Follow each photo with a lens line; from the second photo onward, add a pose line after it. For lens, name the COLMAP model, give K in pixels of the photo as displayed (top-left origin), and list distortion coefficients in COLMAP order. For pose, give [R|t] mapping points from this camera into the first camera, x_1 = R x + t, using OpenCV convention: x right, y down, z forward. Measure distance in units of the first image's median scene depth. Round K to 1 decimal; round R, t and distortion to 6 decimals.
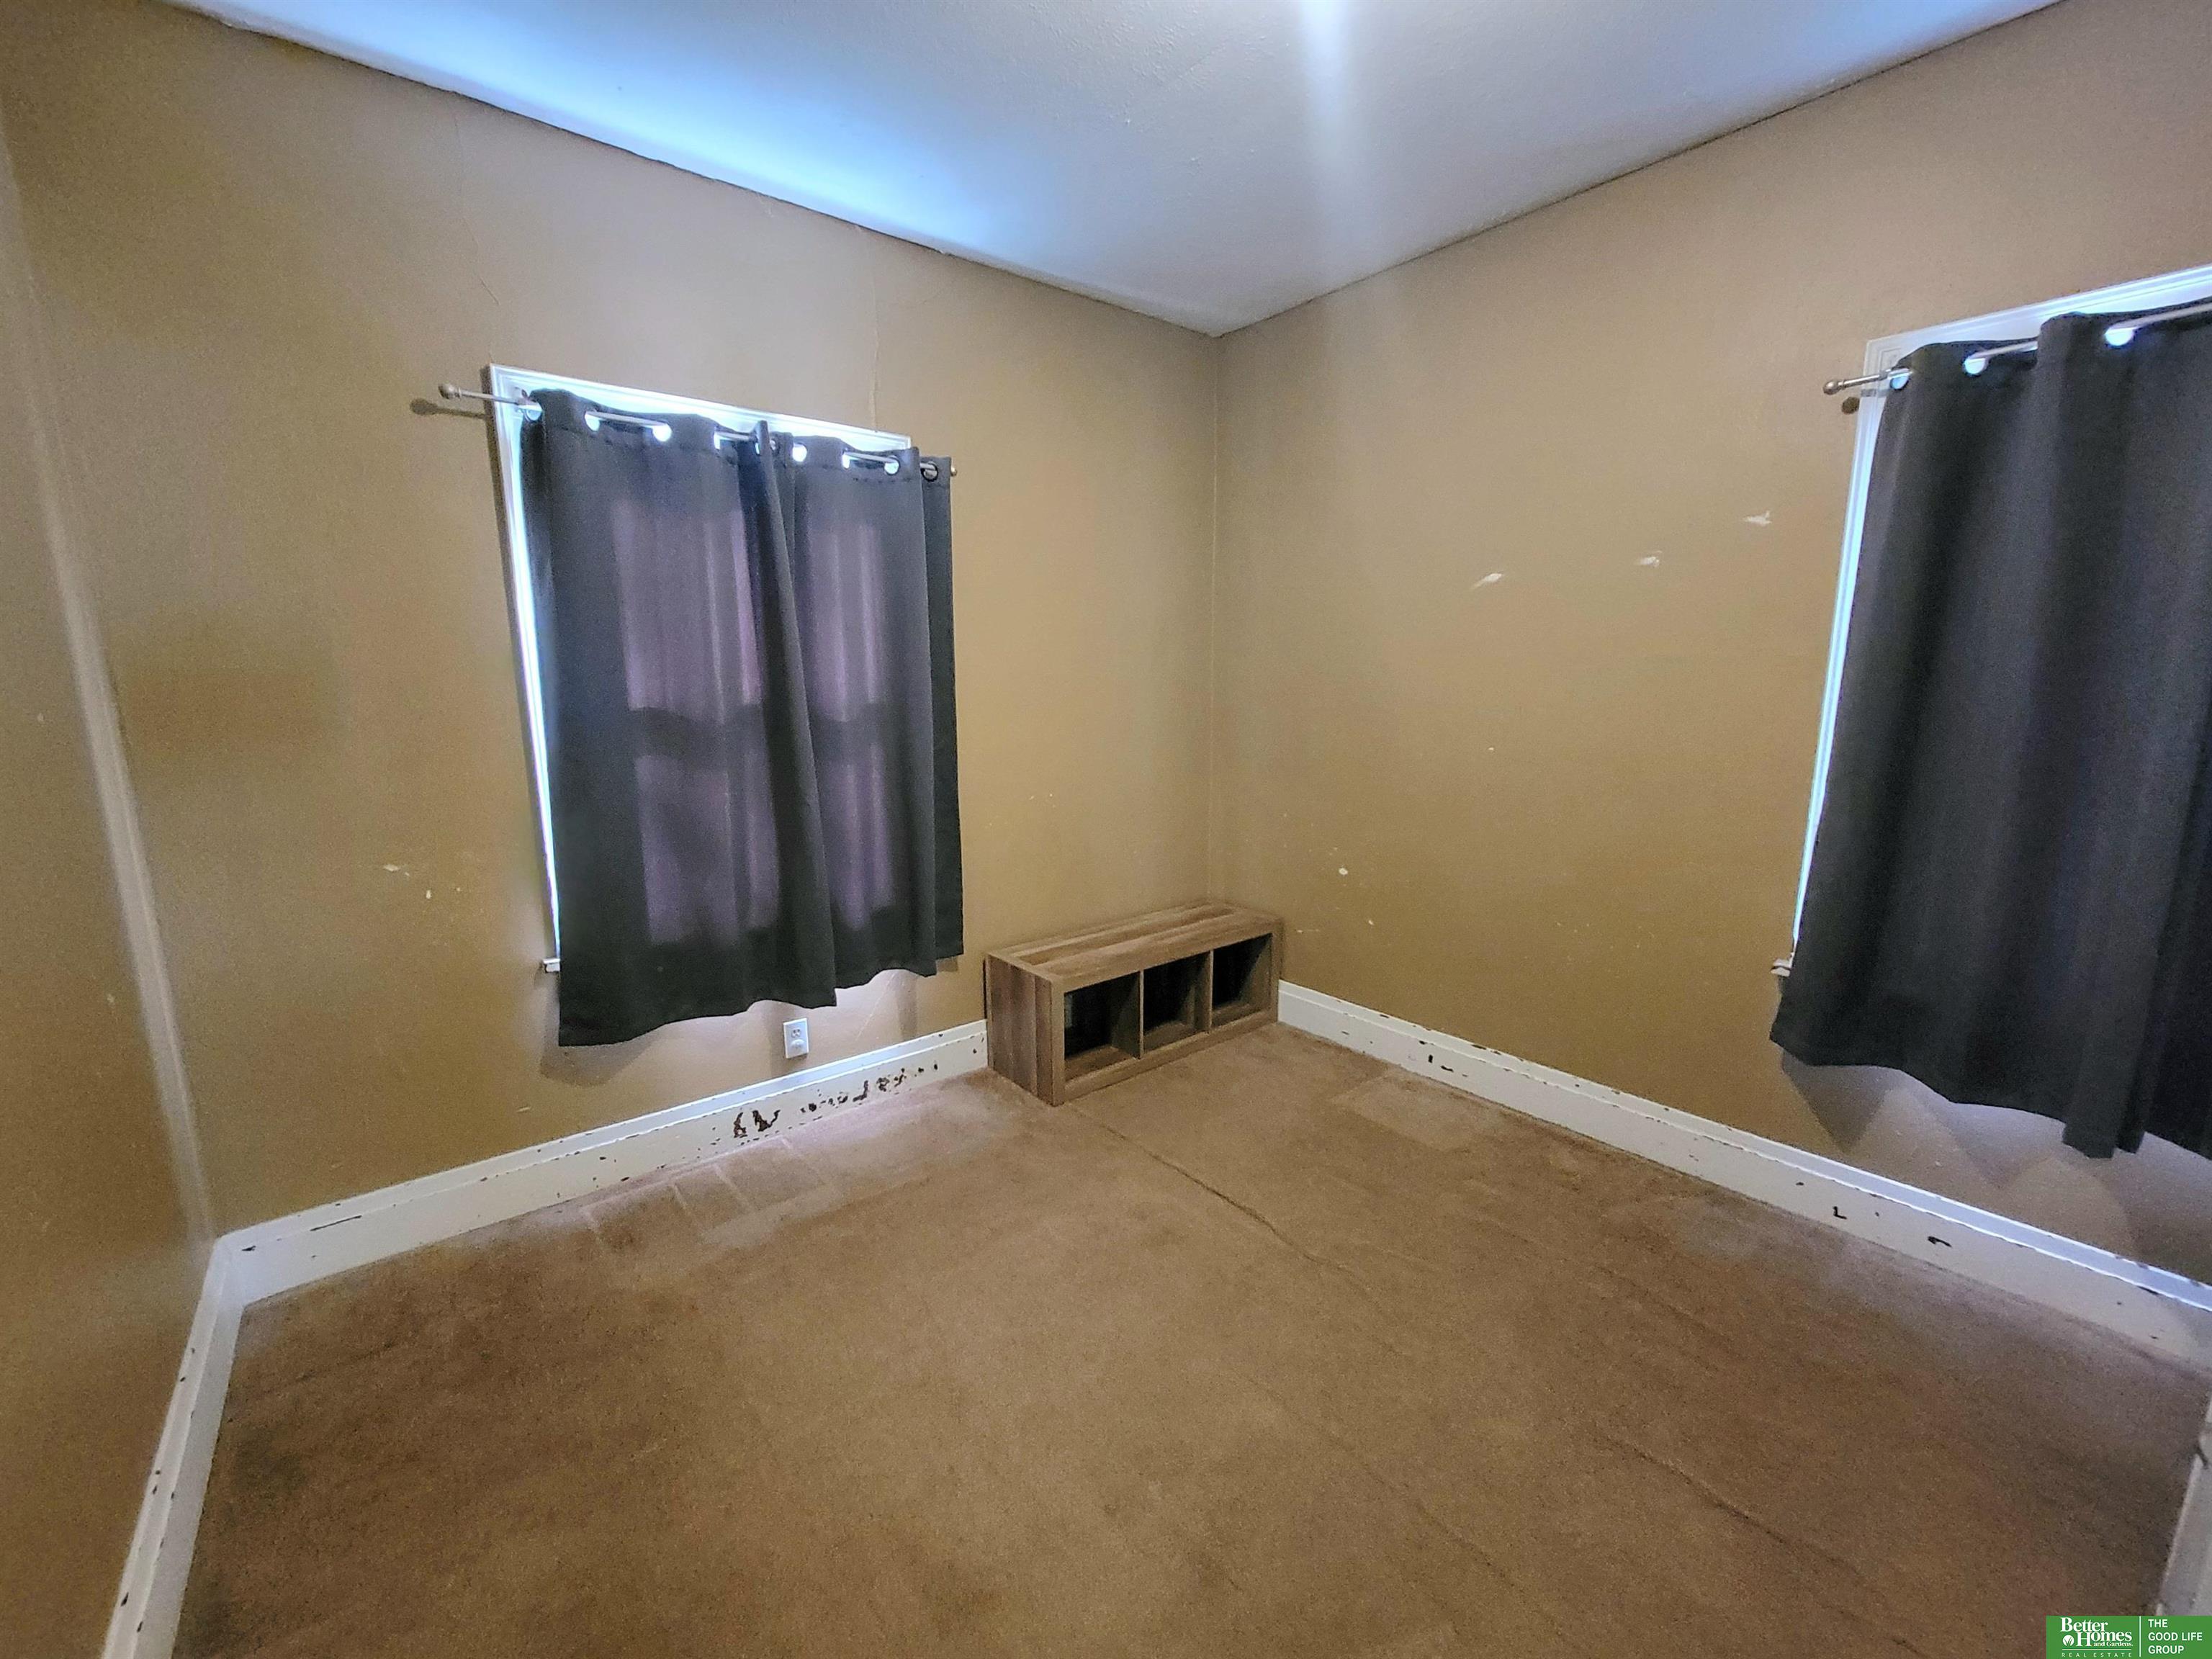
lens RADIAL K [[898.2, 0, 1094.8], [0, 898.2, 833.2], [0, 0, 1]] dist [-0.005257, 0.001076]
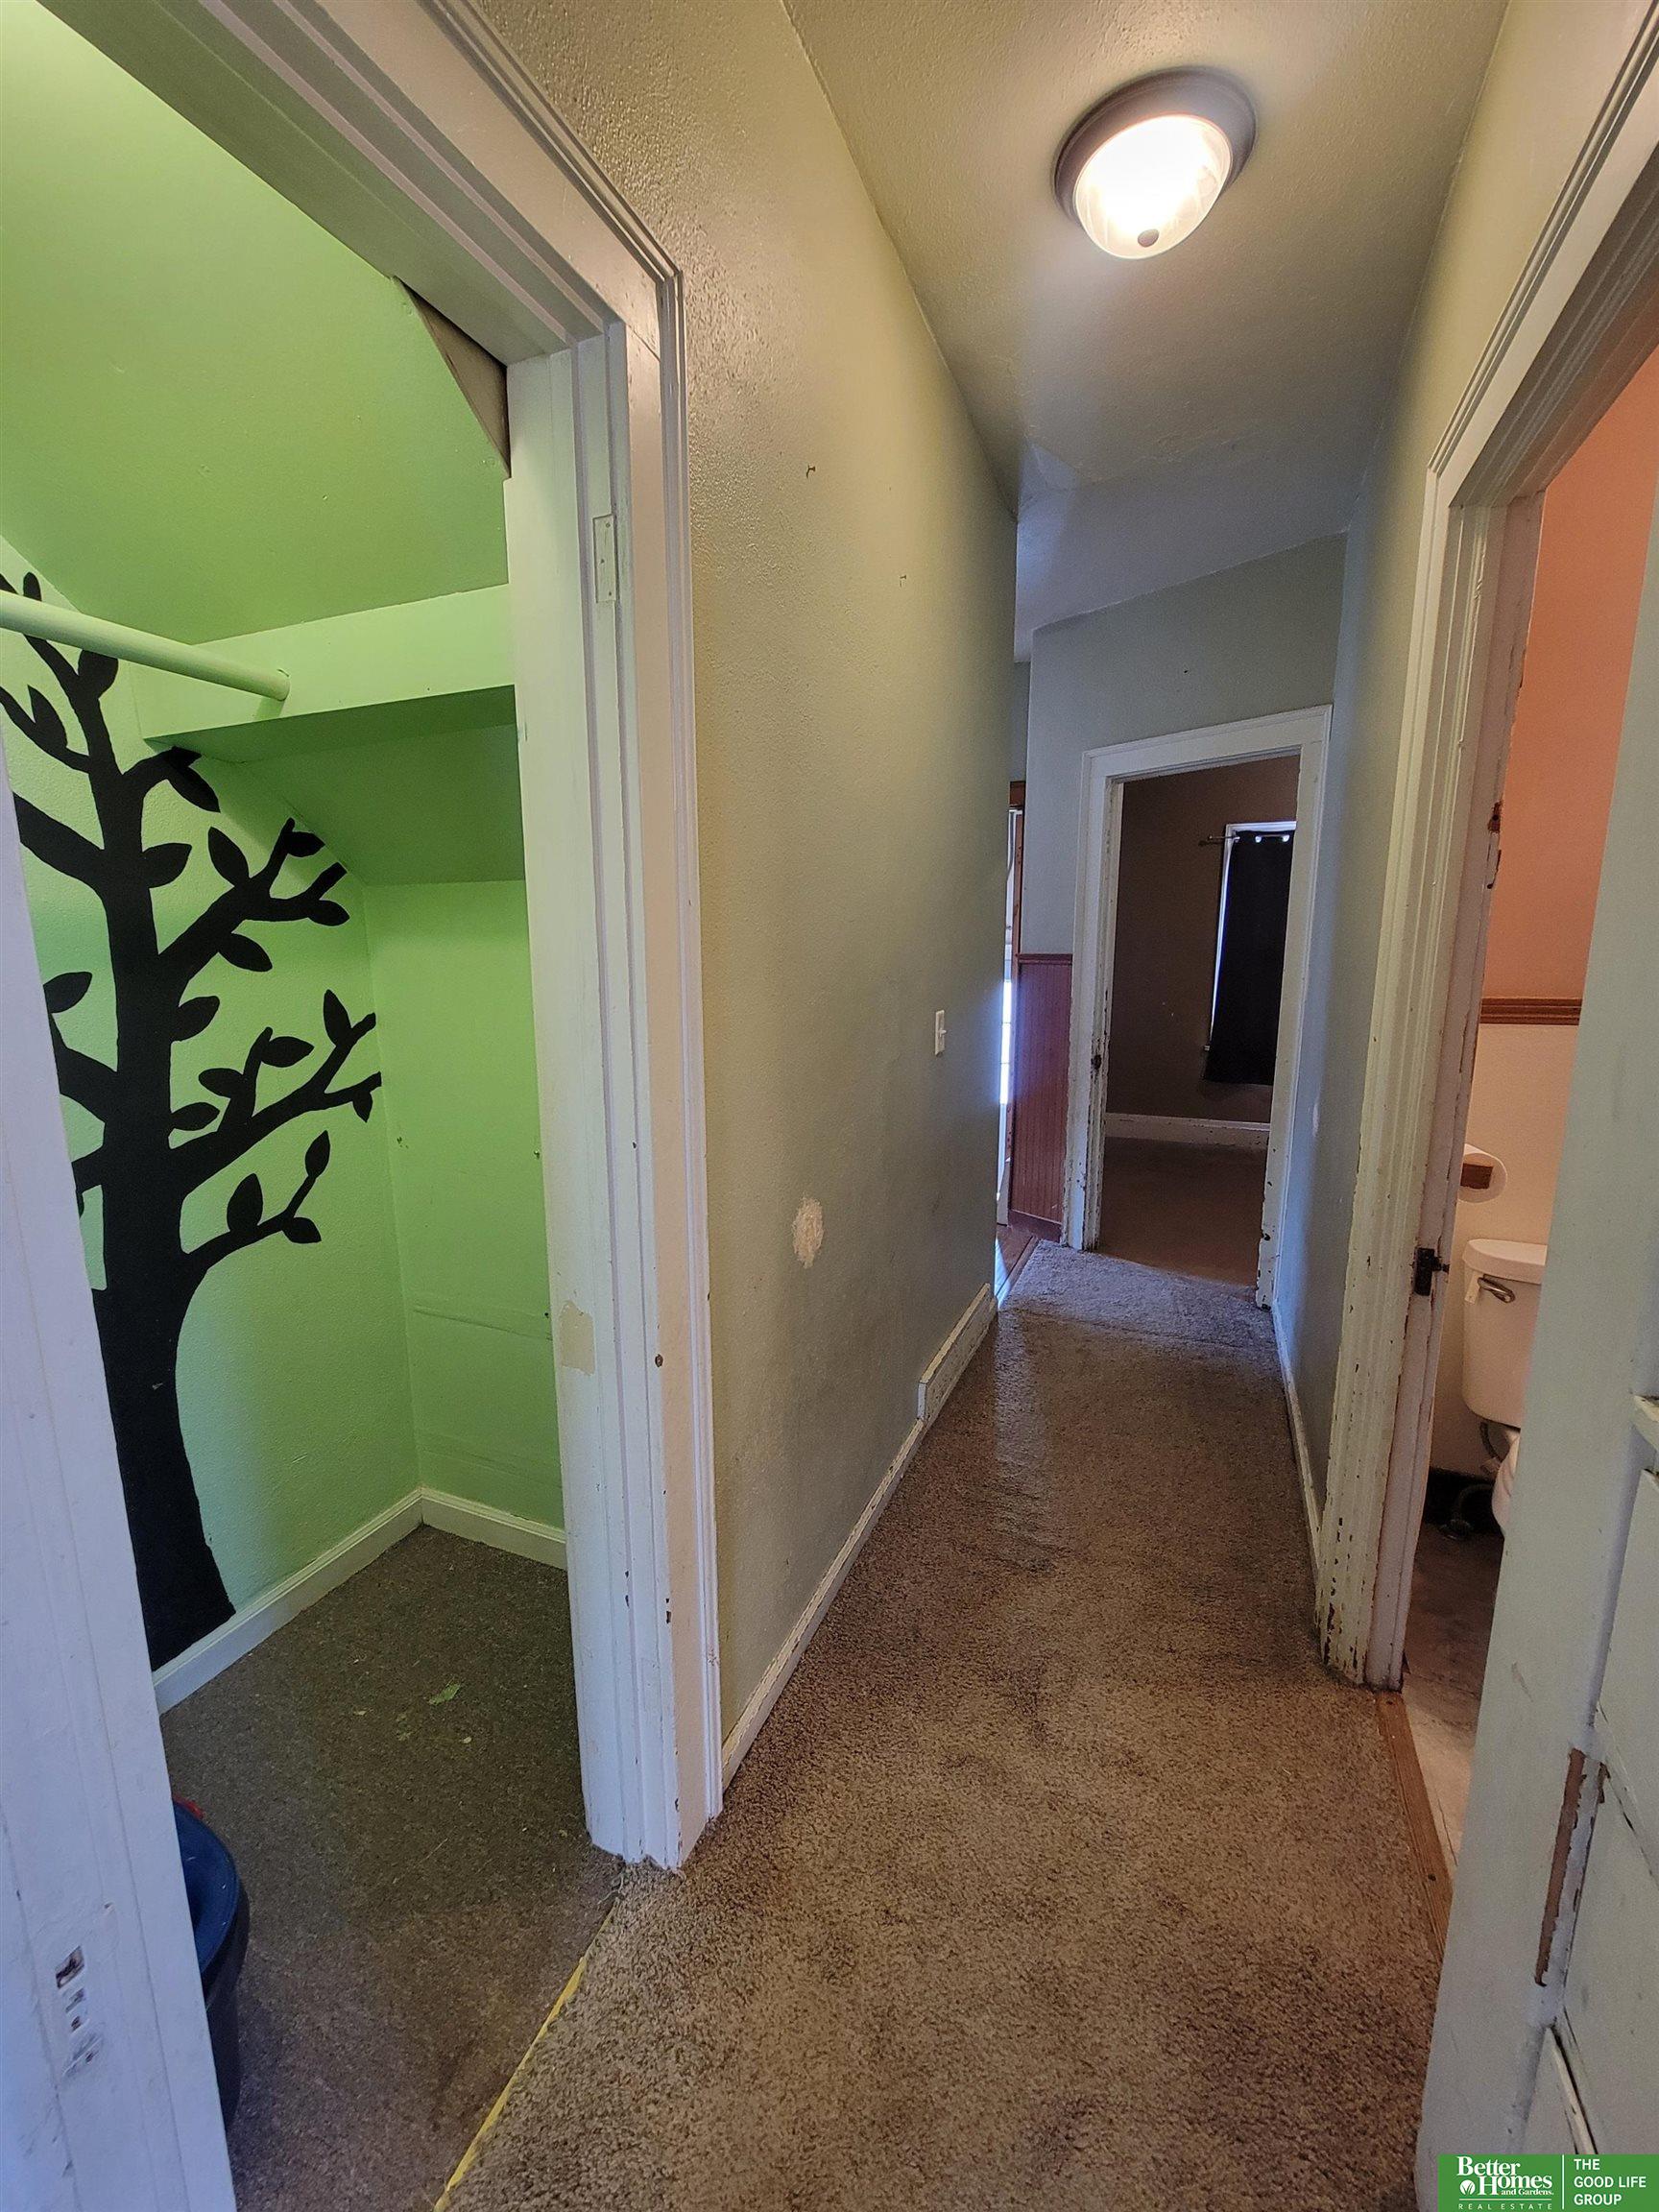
lens RADIAL K [[898.2, 0, 826.5], [0, 898.2, 1103.1], [0, 0, 1]] dist [-0.005257, 0.001076]
pose [[0.476095, 0.162901, -0.864174, 0.614631], [-0.160698, 0.982262, 0.096629, 0.123726], [0.864586, 0.092866, 0.493829, -0.656675]]
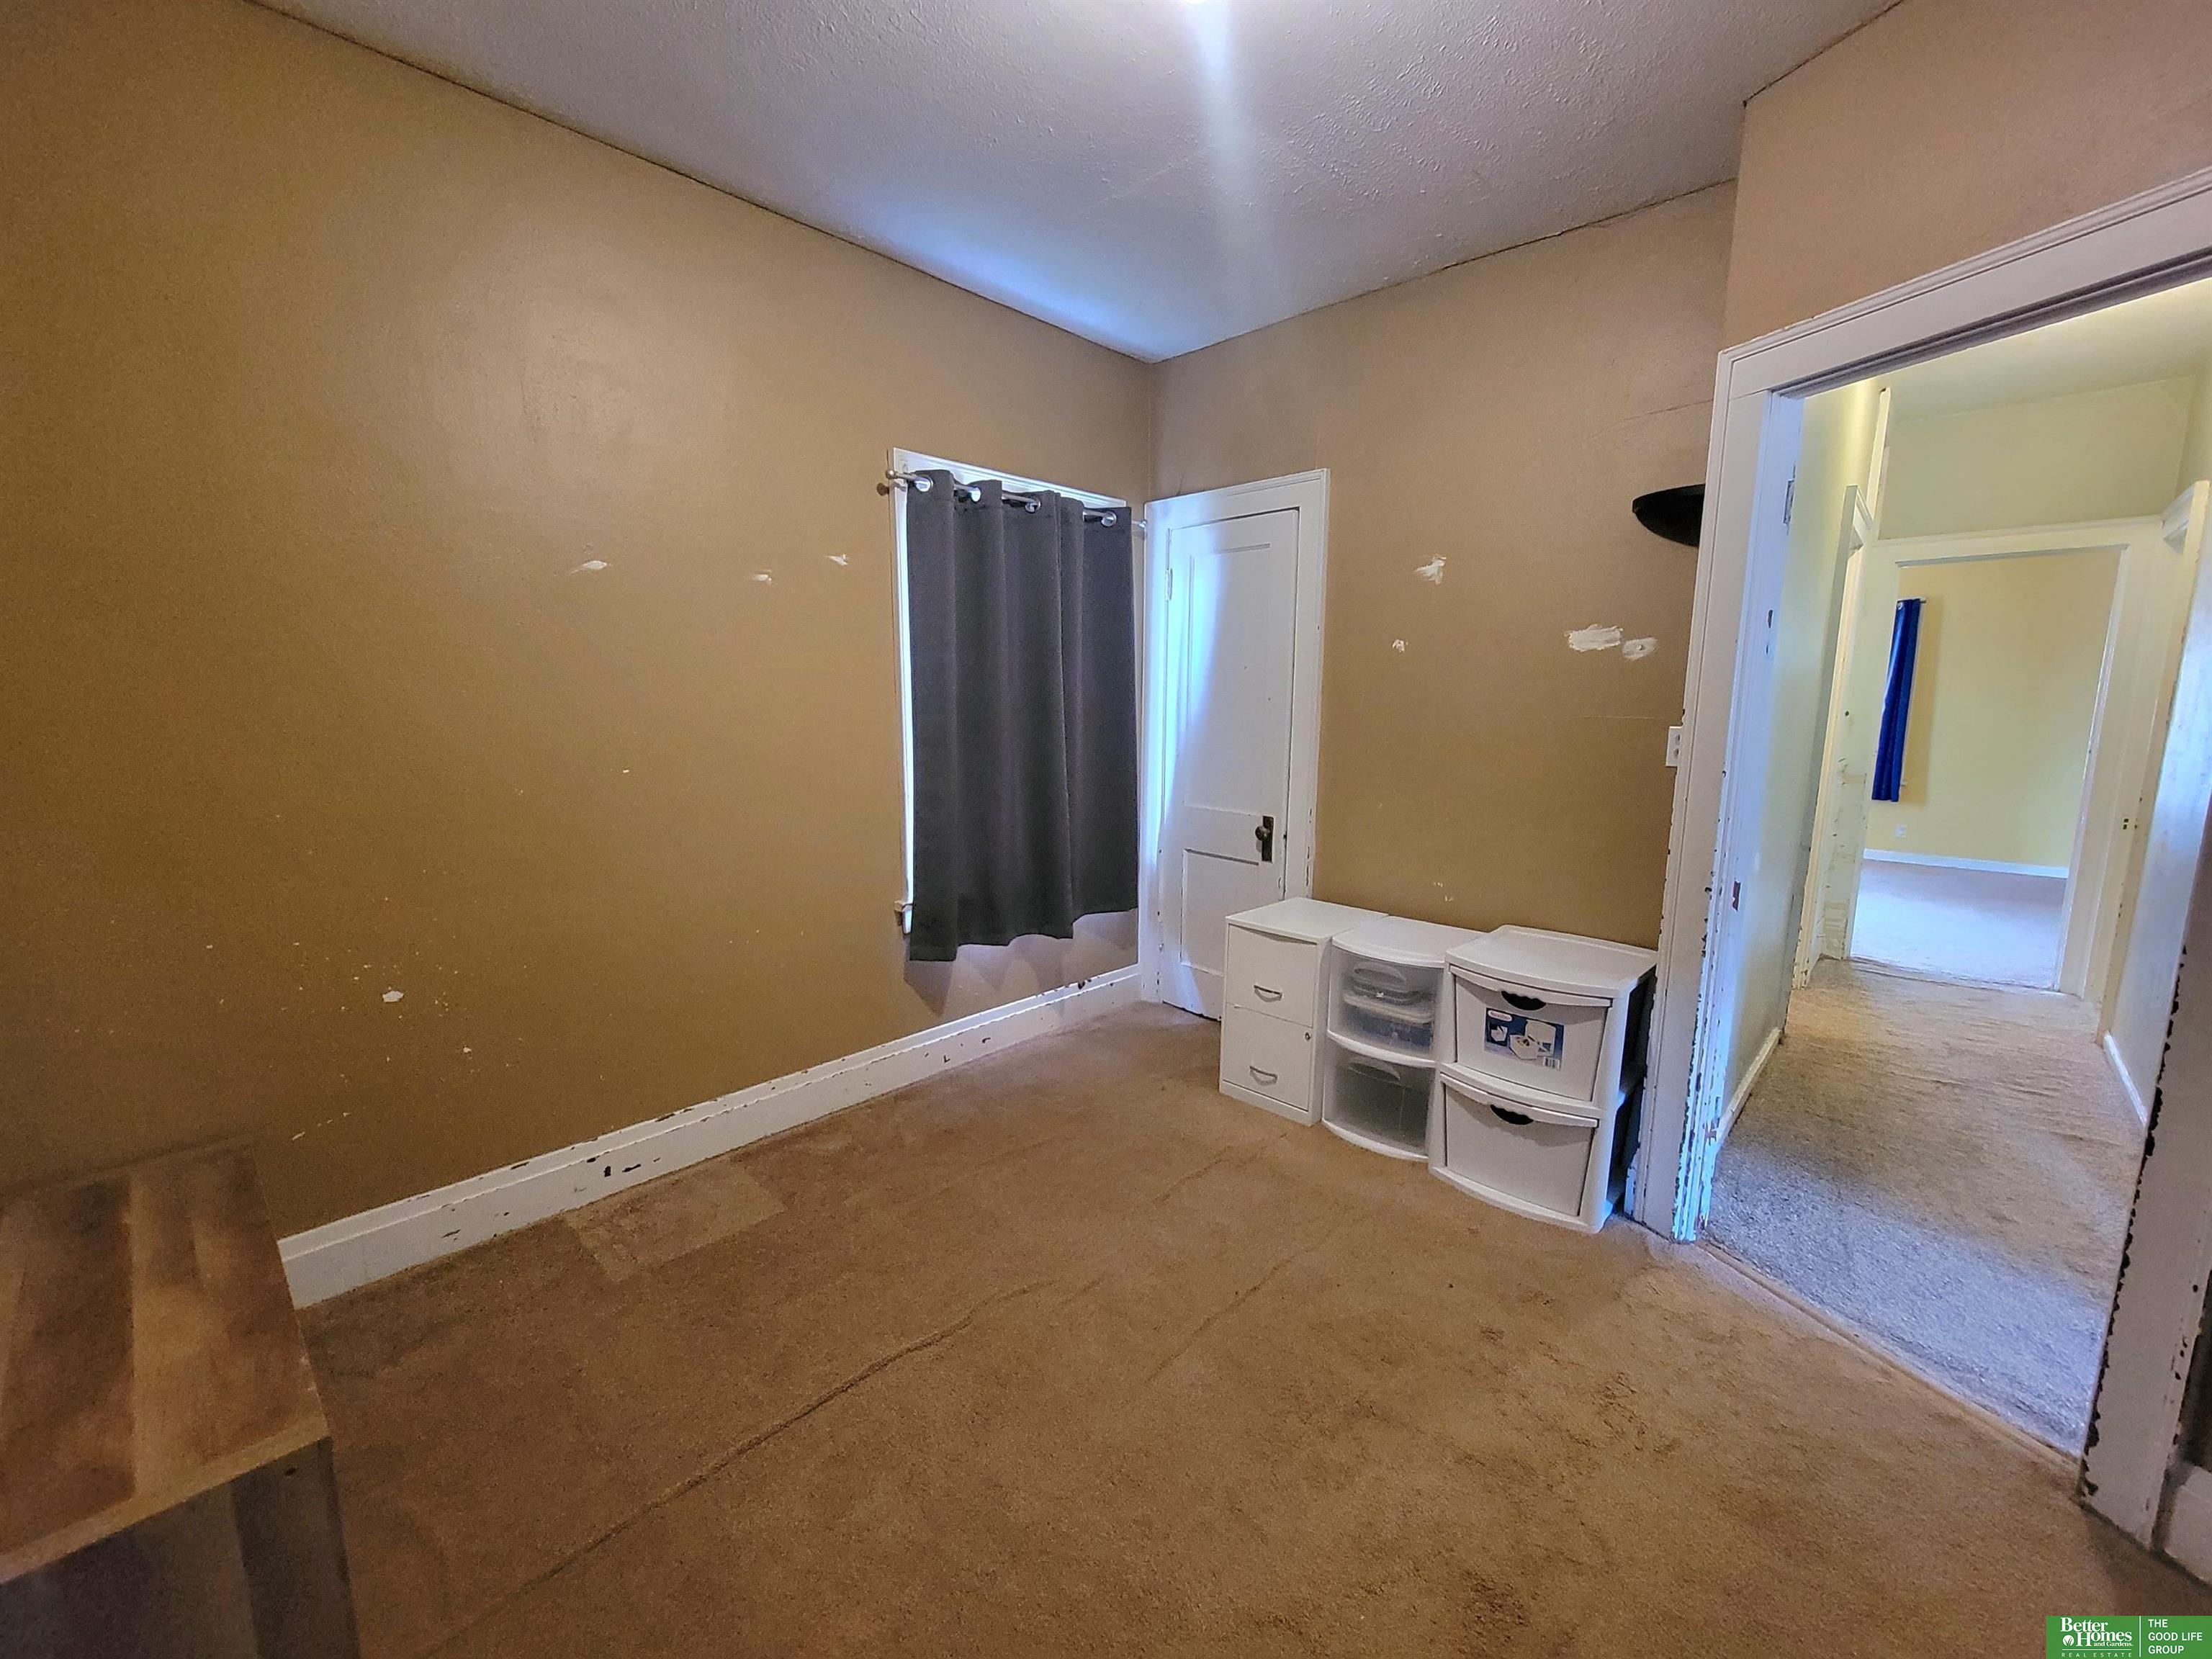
lens RADIAL K [[898.2, 0, 1095.1], [0, 898.2, 831.6], [0, 0, 1]] dist [-0.005257, 0.001076]
pose [[-0.129666, -0.141371, 0.981428, -0.564938], [0.178083, 0.970370, 0.163306, -0.122774], [-0.975435, 0.195951, -0.100649, 0.839894]]
